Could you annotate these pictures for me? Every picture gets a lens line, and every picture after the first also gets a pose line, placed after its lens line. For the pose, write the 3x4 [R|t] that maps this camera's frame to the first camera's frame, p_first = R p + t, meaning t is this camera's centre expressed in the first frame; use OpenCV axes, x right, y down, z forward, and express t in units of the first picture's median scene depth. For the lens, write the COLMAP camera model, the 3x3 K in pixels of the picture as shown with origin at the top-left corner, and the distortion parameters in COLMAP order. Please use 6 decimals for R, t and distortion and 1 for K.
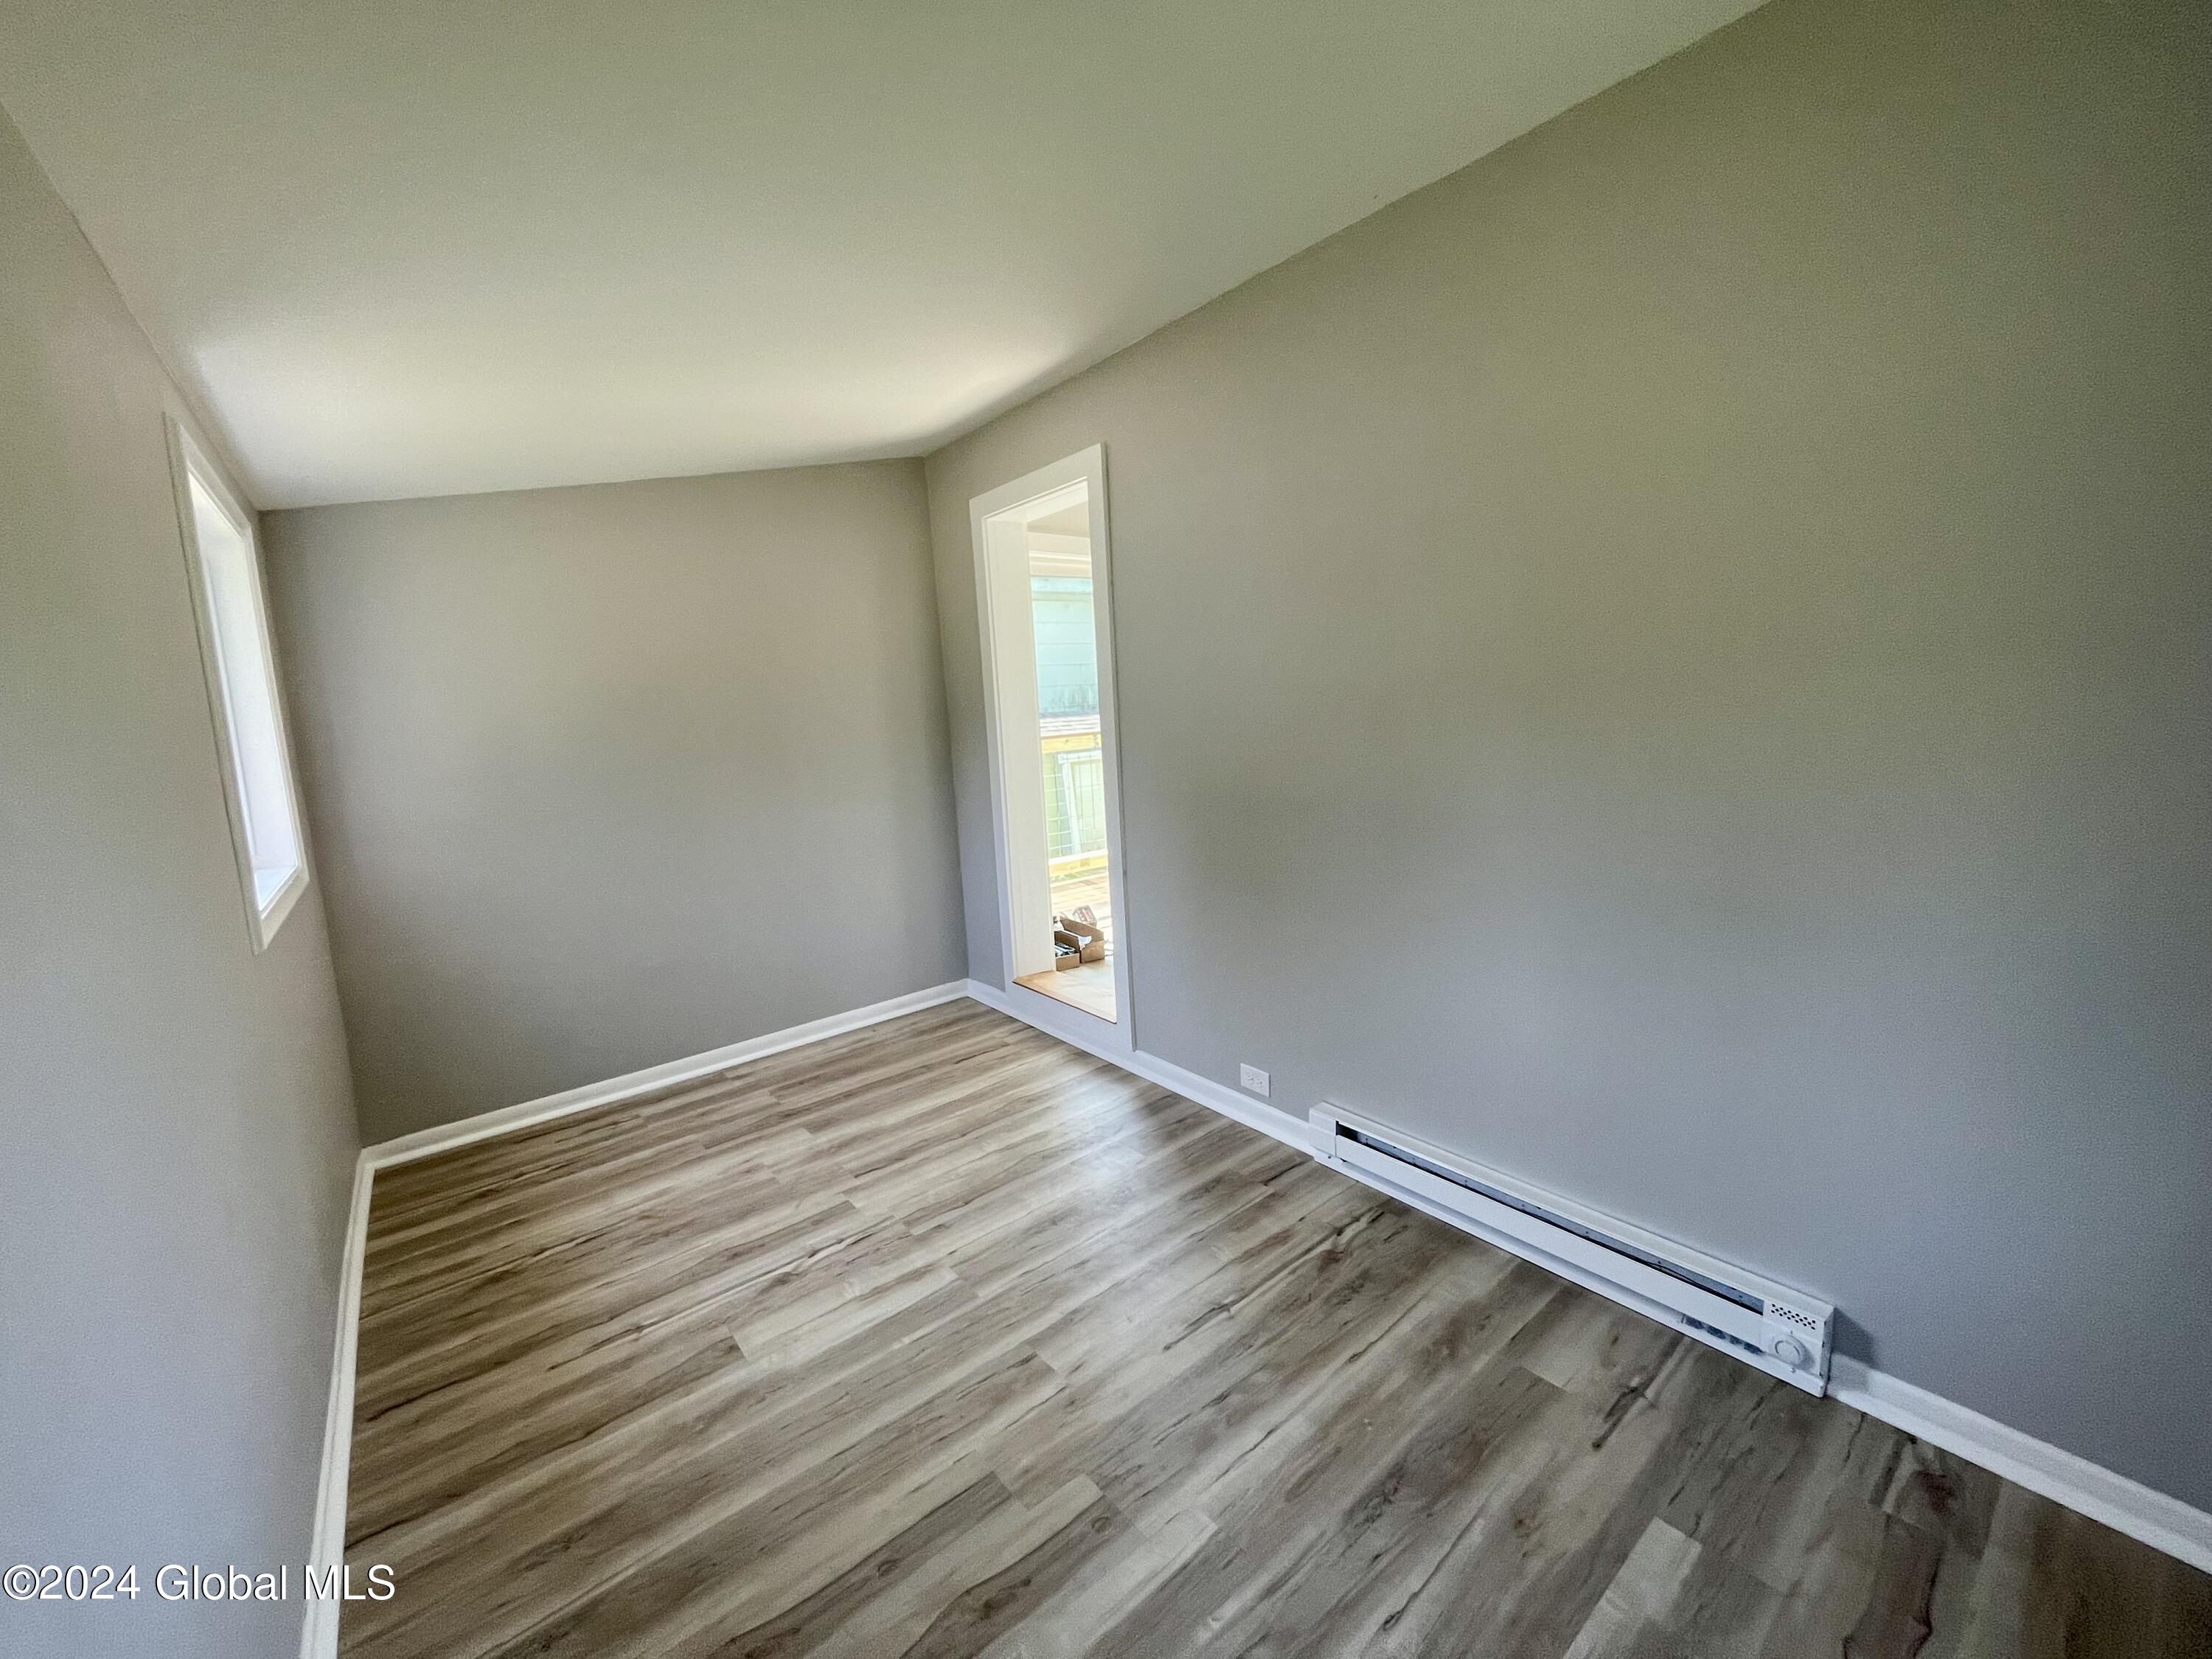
lens RADIAL K [[894.8, 0, 1103.1], [0, 894.8, 838.3], [0, 0, 1]] dist [-0.001983, -0.000528]
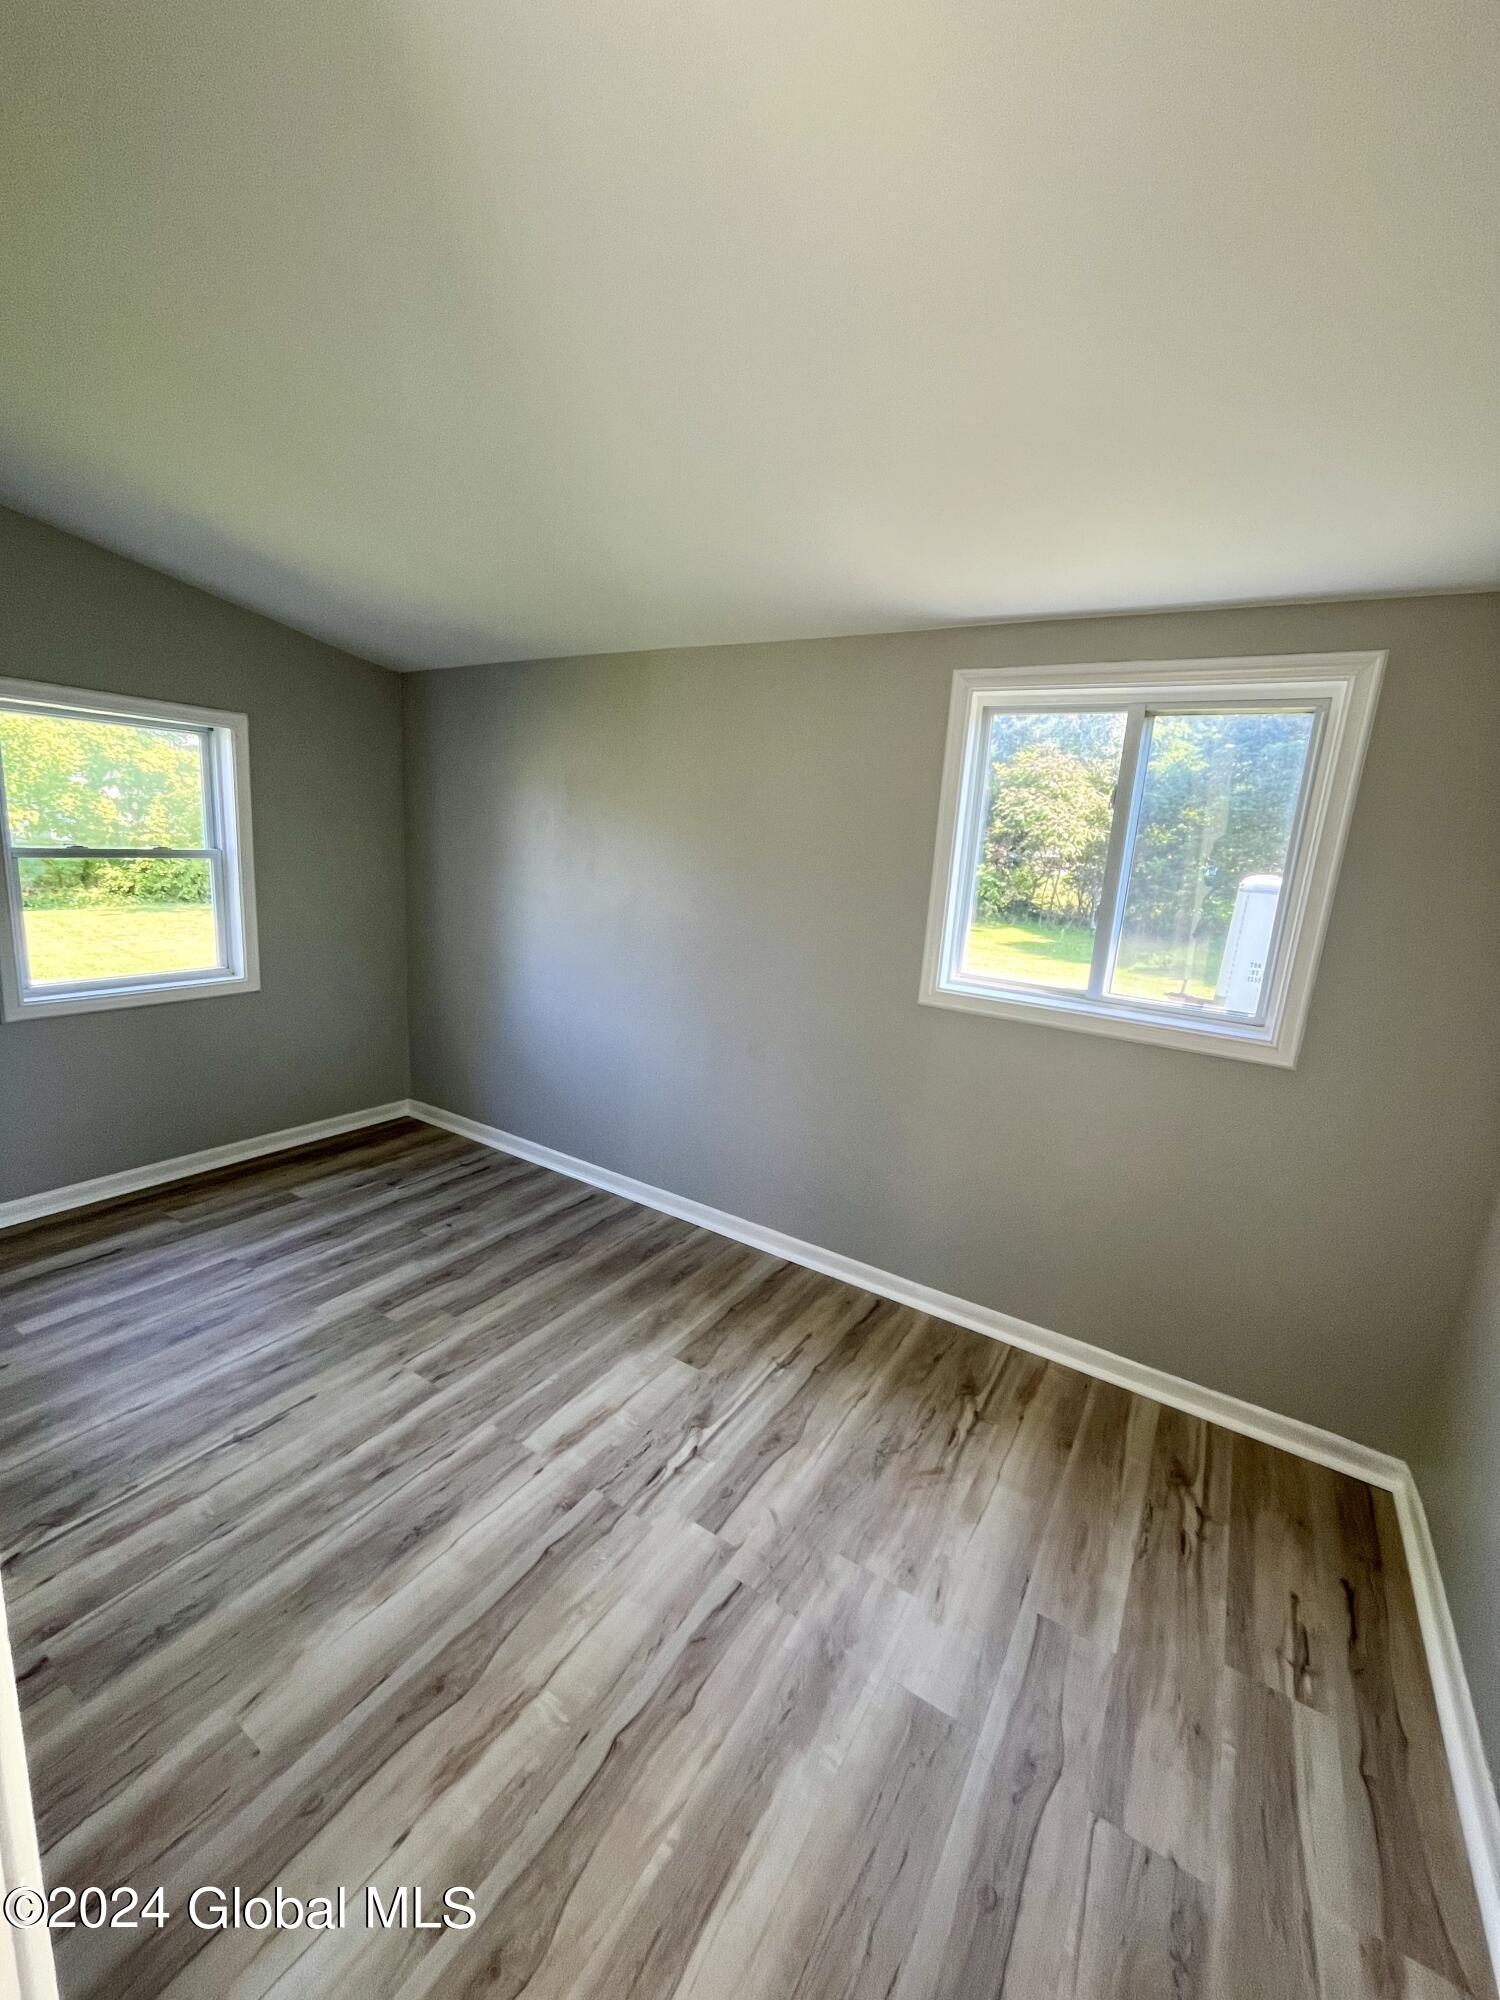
lens RADIAL K [[809.0, 0, 746.8], [0, 809.0, 993.8], [0, 0, 1]] dist [-0.001983, -0.000528]
pose [[-0.945164, 0.054544, -0.322010, -0.140490], [-0.066848, 0.932774, 0.354209, -0.309169], [0.319683, 0.356311, -0.877978, 1.728965]]
